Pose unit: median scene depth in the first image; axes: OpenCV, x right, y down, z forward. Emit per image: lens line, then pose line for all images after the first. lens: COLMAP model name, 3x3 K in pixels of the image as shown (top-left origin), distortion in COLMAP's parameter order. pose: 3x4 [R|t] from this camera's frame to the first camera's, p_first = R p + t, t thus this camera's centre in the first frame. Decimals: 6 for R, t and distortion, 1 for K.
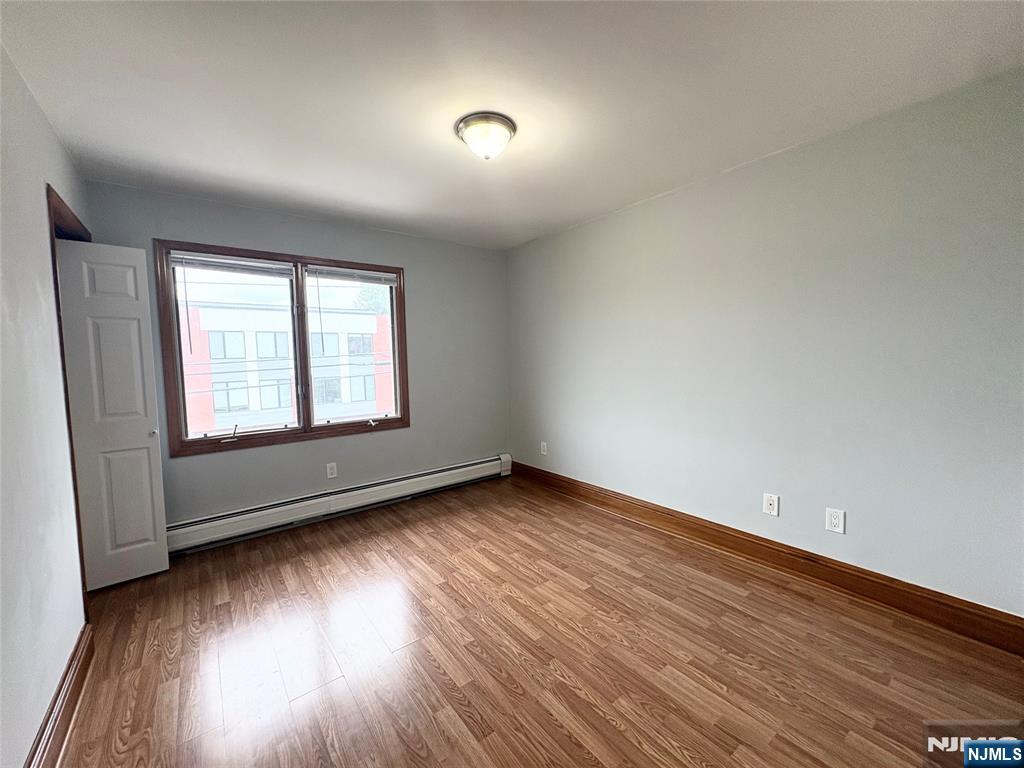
lens RADIAL K [[406.7, 0, 510.0], [0, 406.7, 382.0], [0, 0, 1]] dist [-0.000479, 0.000567]
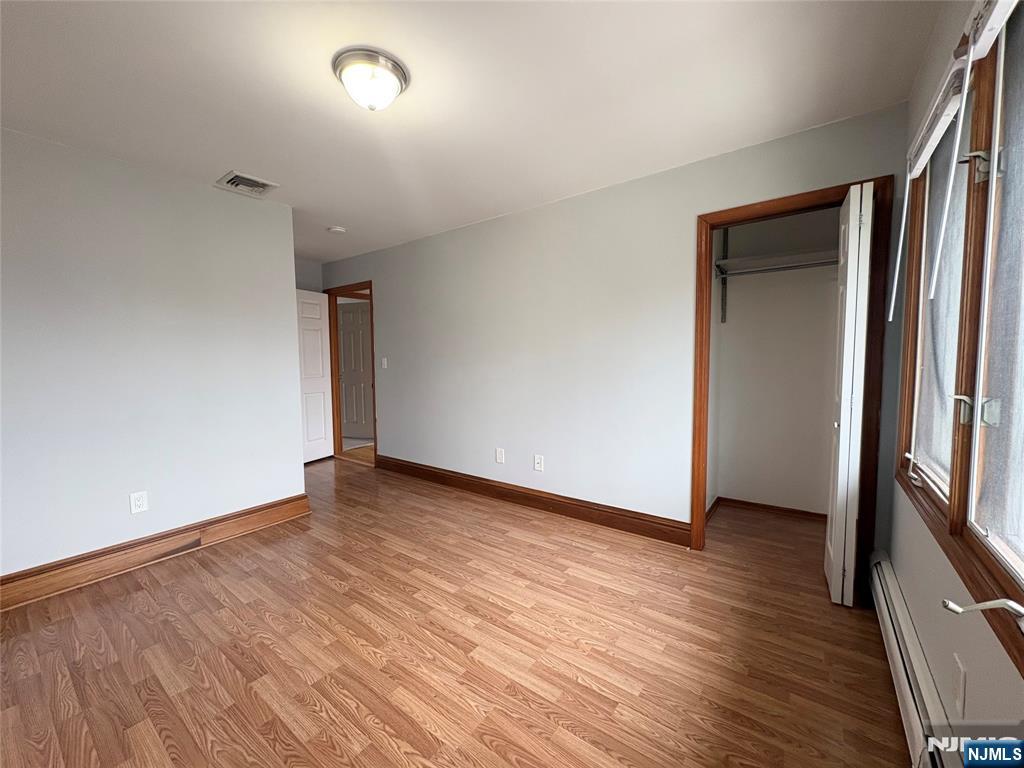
lens RADIAL K [[406.7, 0, 510.1], [0, 406.7, 387.6], [0, 0, 1]] dist [-0.000479, 0.000567]
pose [[-0.962993, 0.055780, -0.263690, -0.069323], [0.019492, 0.990202, 0.138278, -0.076494], [0.268820, 0.128021, -0.954645, 1.745313]]
